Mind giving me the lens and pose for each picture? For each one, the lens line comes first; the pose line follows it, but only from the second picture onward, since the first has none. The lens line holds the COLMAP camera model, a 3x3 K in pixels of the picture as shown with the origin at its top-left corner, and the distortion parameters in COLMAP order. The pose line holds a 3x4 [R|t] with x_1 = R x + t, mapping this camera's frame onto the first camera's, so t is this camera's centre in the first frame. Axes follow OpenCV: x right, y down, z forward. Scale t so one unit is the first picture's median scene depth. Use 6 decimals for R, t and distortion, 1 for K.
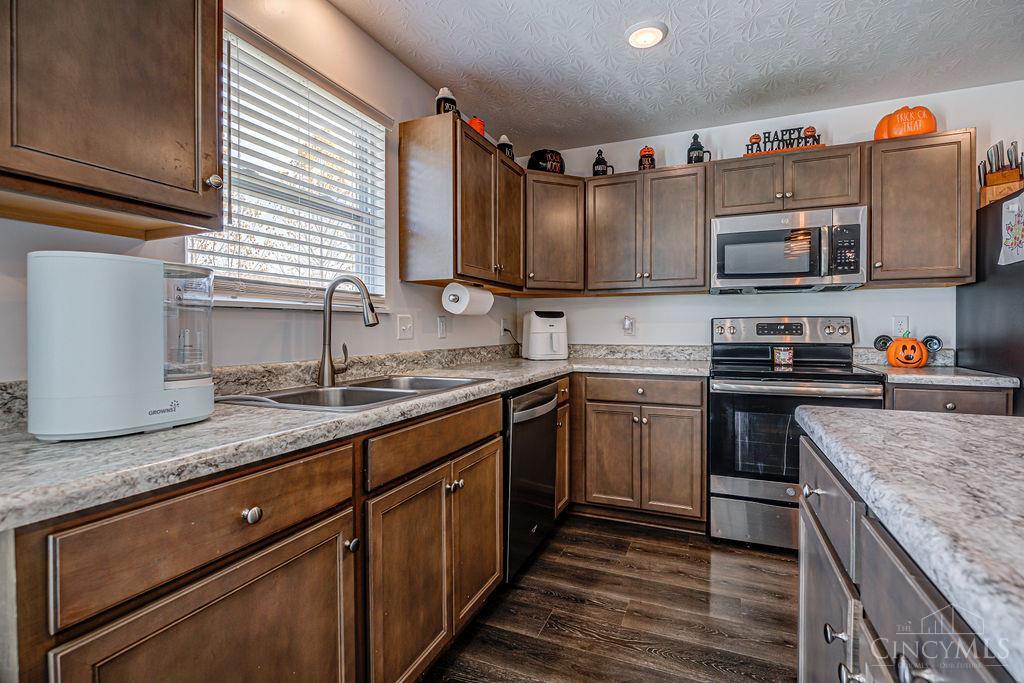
lens RADIAL K [[475.2, 0, 518.4], [0, 475.2, 333.3], [0, 0, 1]] dist [-0.001301, -0.000371]
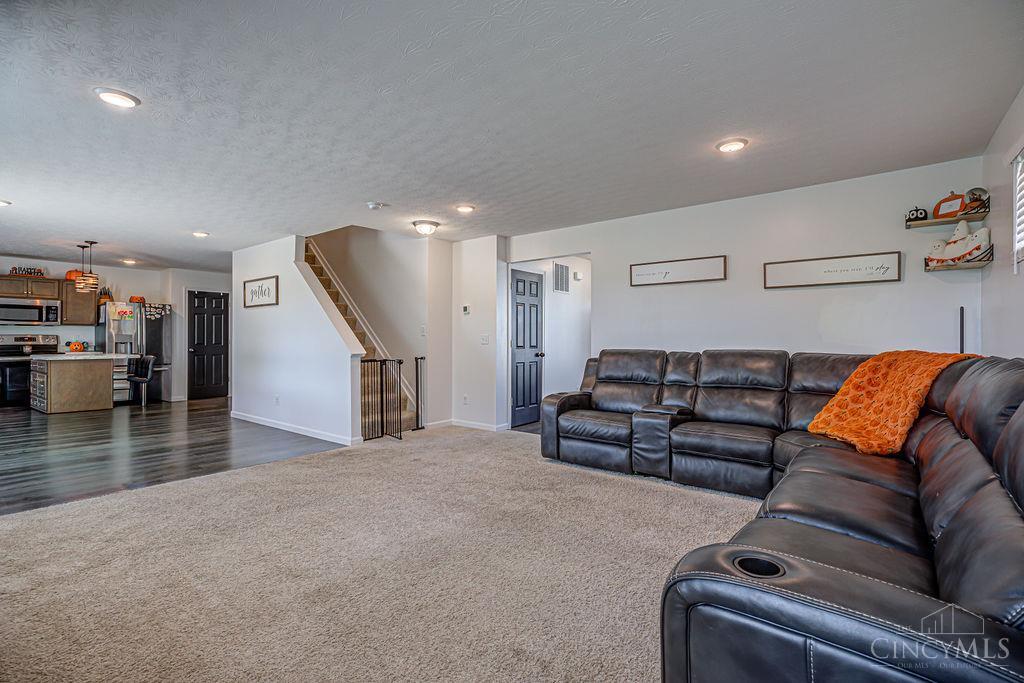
lens RADIAL K [[464.8, 0, 516.8], [0, 464.8, 339.6], [0, 0, 1]] dist [-0.004966, -0.000577]
pose [[0.252371, 0.002350, 0.967628, -1.396514], [0.005806, 0.999975, -0.003943, 0.021271], [-0.967613, 0.006613, 0.252352, -2.566177]]
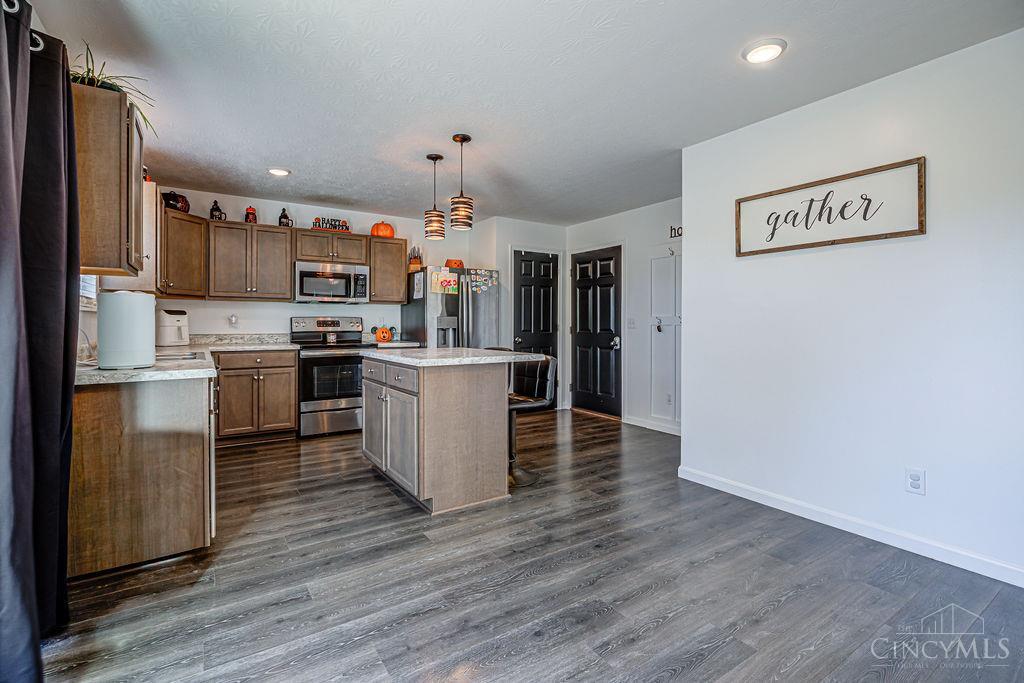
lens RADIAL K [[475.1, 0, 516.9], [0, 475.1, 323.6], [0, 0, 1]] dist [-0.000737, -0.000131]
pose [[0.548986, 0.002138, 0.835829, -0.651622], [0.004271, 0.999976, -0.005363, 0.004268], [-0.835821, 0.006514, 0.548964, -0.690311]]
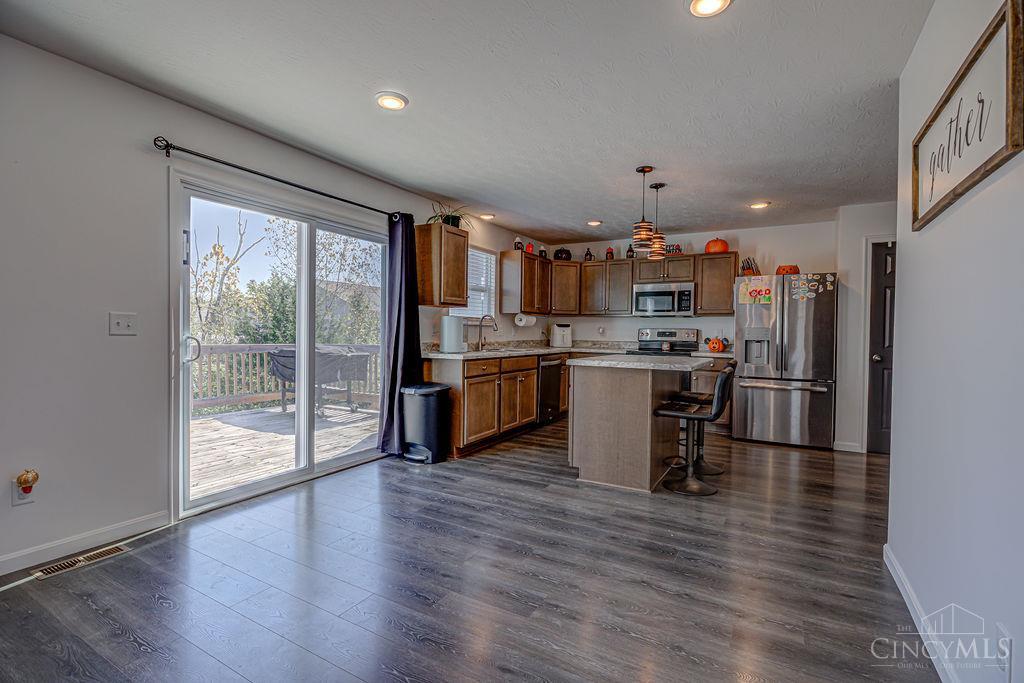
lens RADIAL K [[464.8, 0, 516.8], [0, 464.8, 339.6], [0, 0, 1]] dist [-0.004966, -0.000577]
pose [[0.993559, 0.017360, -0.111975, 0.113445], [-0.016532, 0.999829, 0.008316, 0.010186], [0.112100, -0.006412, 0.993676, -1.310930]]
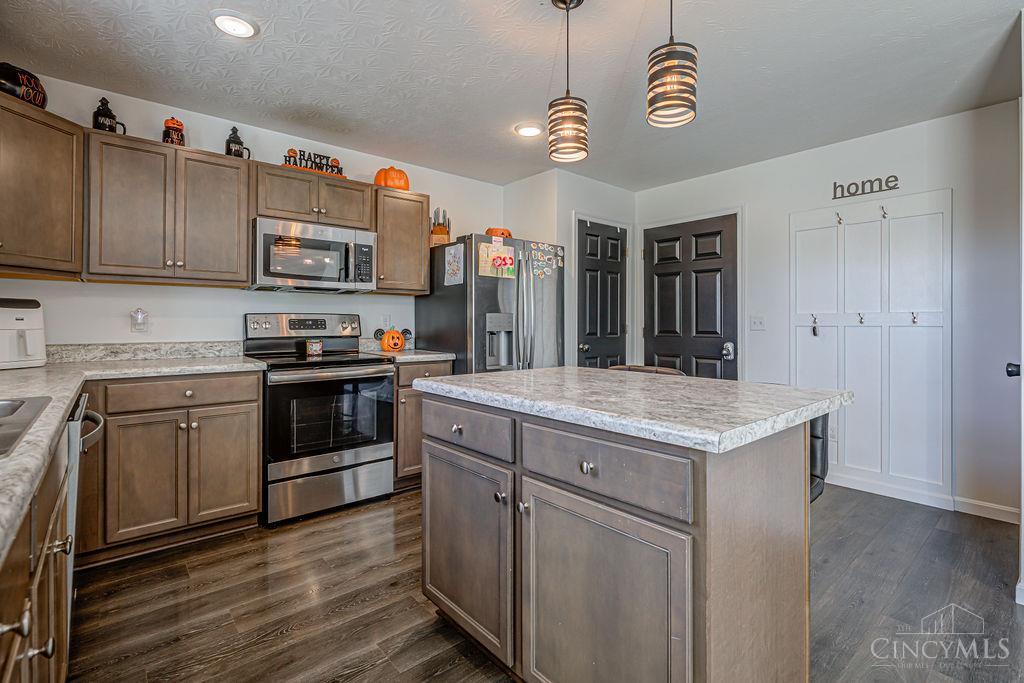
lens RADIAL K [[475.2, 0, 518.5], [0, 475.2, 321.0], [0, 0, 1]] dist [-0.002602, -0.000181]
pose [[0.441874, 0.005703, 0.897059, -0.278132], [0.005706, 0.999942, -0.009168, -0.003612], [-0.897059, 0.009170, 0.441816, 0.042305]]
